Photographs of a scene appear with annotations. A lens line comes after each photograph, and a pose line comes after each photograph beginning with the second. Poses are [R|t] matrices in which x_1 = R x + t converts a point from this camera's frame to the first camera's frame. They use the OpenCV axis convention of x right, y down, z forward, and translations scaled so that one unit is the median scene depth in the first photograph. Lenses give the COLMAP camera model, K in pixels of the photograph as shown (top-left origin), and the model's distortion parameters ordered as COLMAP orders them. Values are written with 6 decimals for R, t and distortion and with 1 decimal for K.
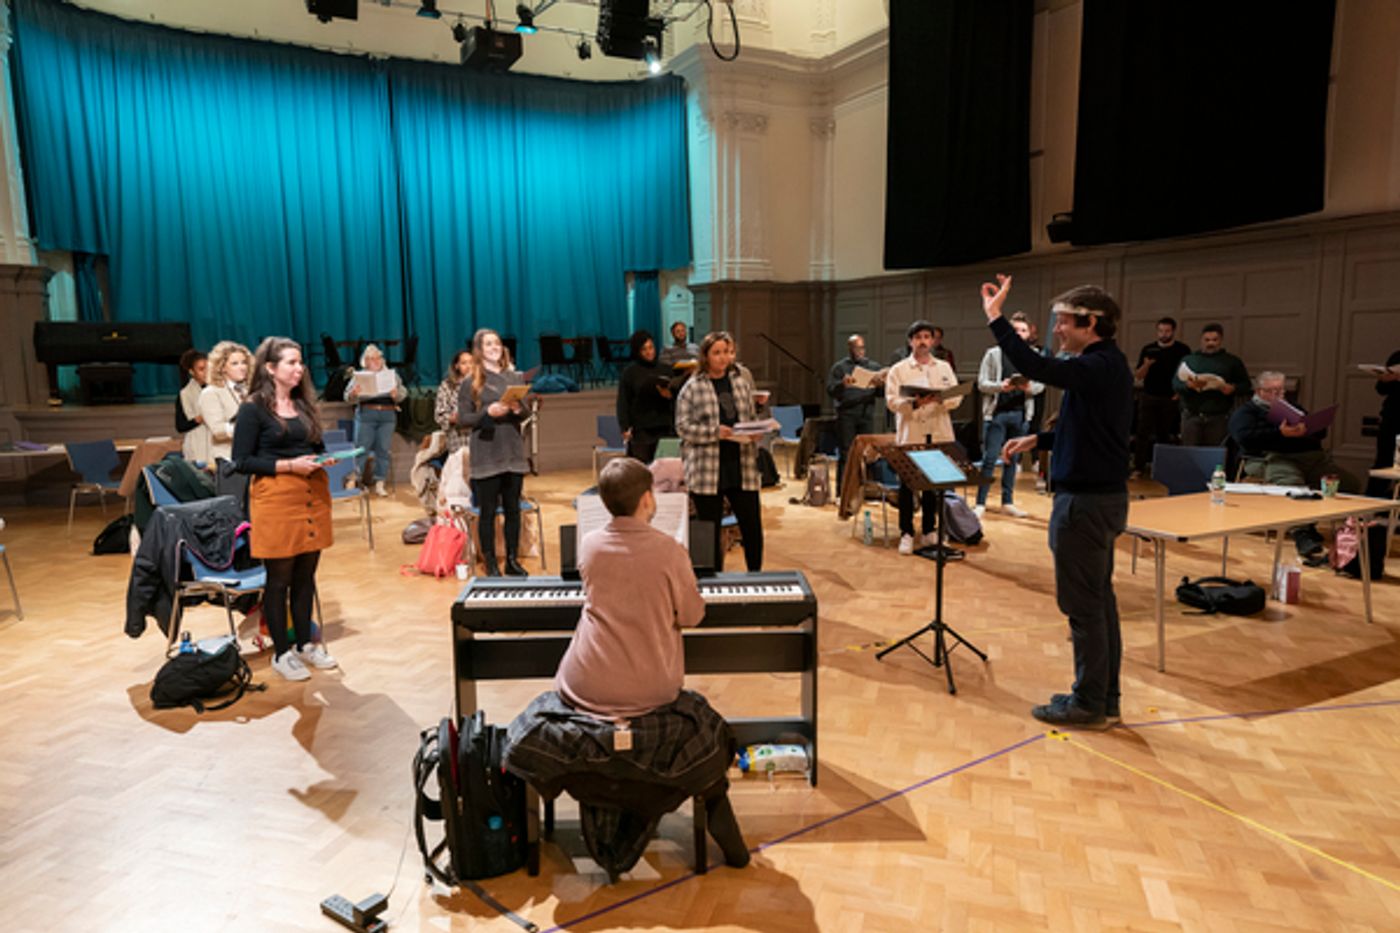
lens RADIAL K [[899.9, 0, 677.4], [0, 899.9, 467.8], [0, 0, 1]] dist [0.066157, -0.000635]
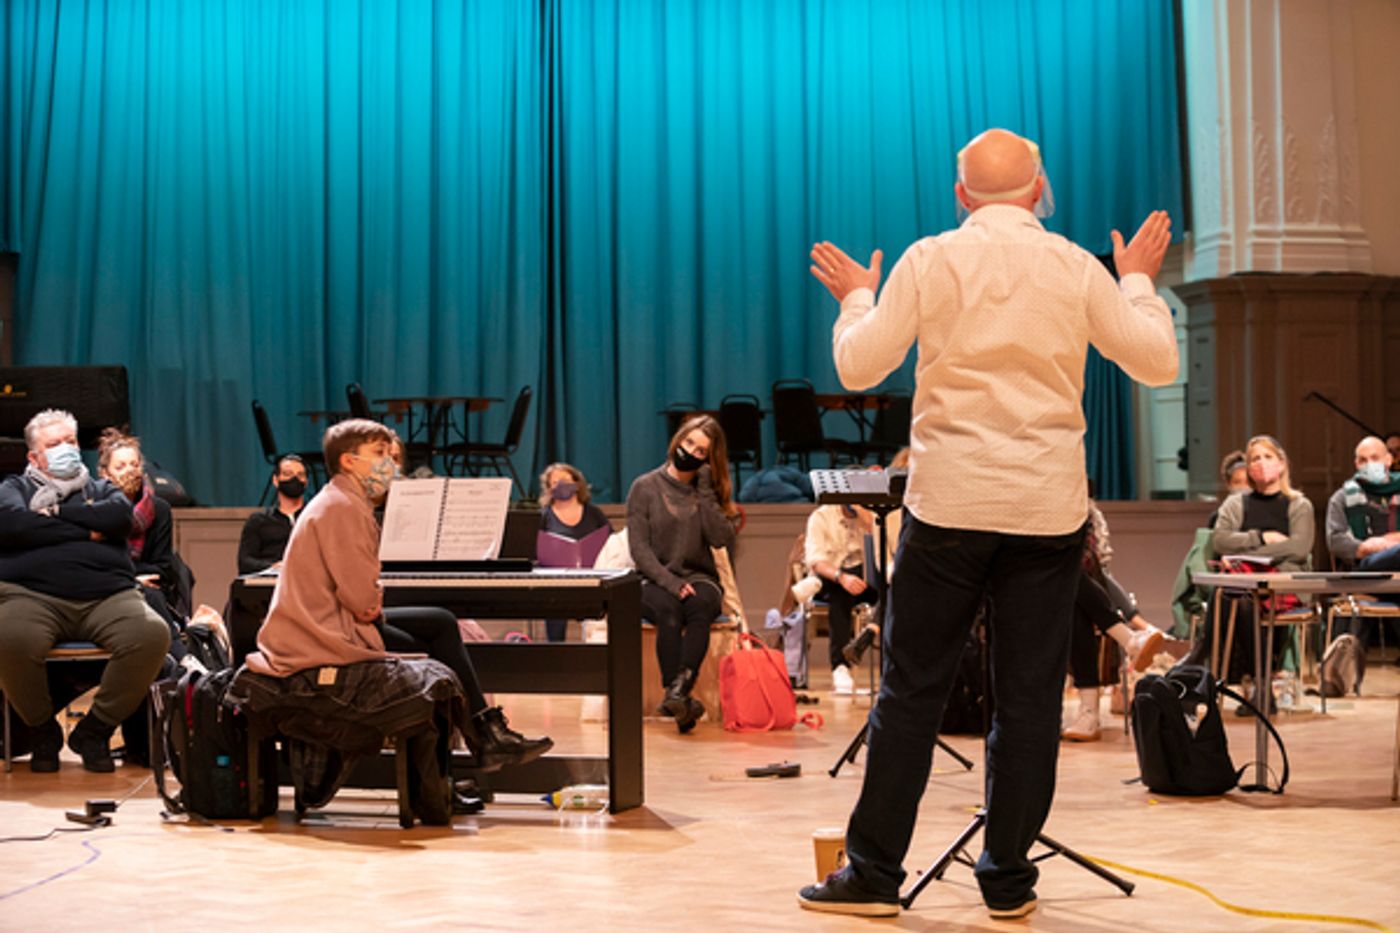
lens RADIAL K [[3083.0, 0, 700.0], [0, 3083.0, 466.5], [0, 0, 1]] dist [-0.235250, 0.043130]
pose [[0.943214, 0.002356, -0.332177, 0.315981], [-0.052830, 0.988312, -0.142998, 0.112683], [0.327958, 0.152427, 0.932314, -0.458191]]
